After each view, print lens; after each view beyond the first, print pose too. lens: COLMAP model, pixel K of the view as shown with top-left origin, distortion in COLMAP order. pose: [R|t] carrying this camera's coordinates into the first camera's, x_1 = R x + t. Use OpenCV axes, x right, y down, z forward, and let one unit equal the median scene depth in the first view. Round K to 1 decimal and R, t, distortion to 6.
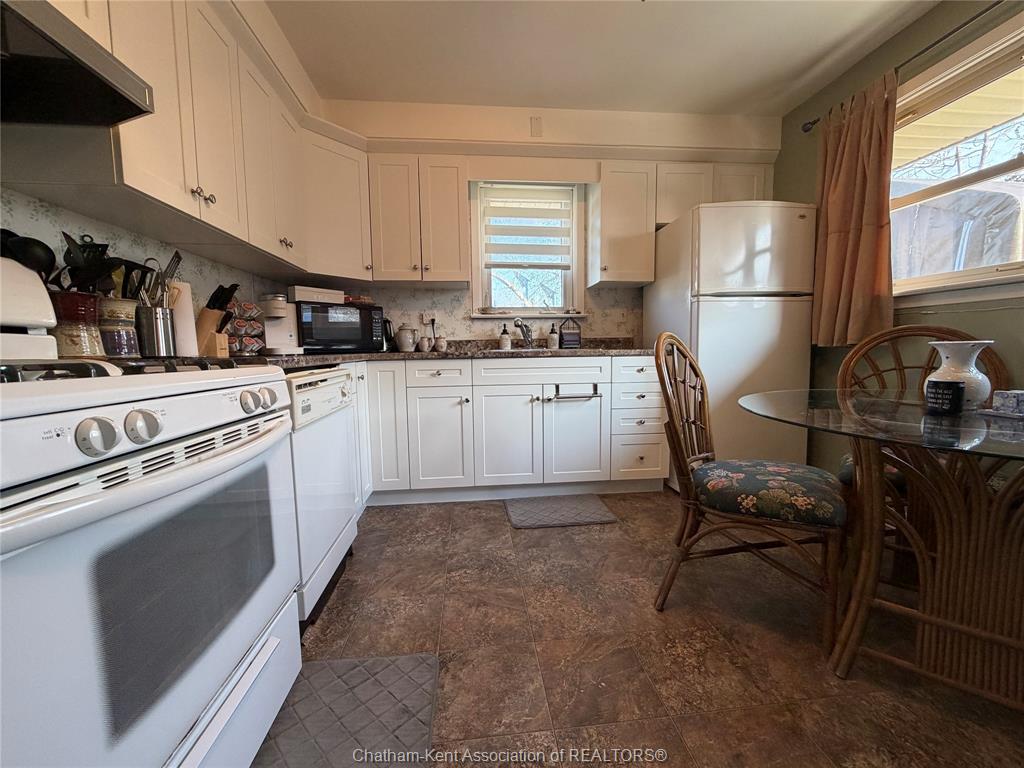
lens RADIAL K [[405.6, 0, 511.3], [0, 405.6, 383.0], [0, 0, 1]] dist [0.003502, -0.000141]
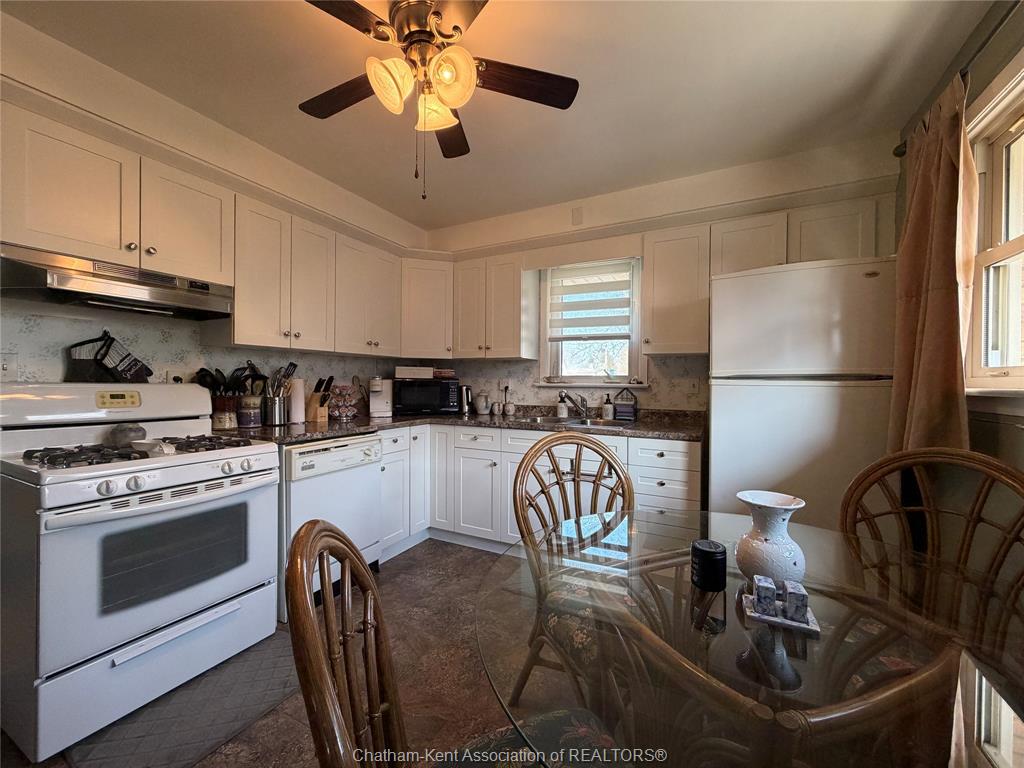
lens RADIAL K [[405.6, 0, 511.5], [0, 405.6, 384.3], [0, 0, 1]] dist [0.003502, -0.000141]
pose [[0.838110, 0.023665, -0.544988, 0.529647], [-0.065790, 0.996151, -0.057919, -0.113896], [0.541519, 0.084398, 0.836441, 0.039064]]
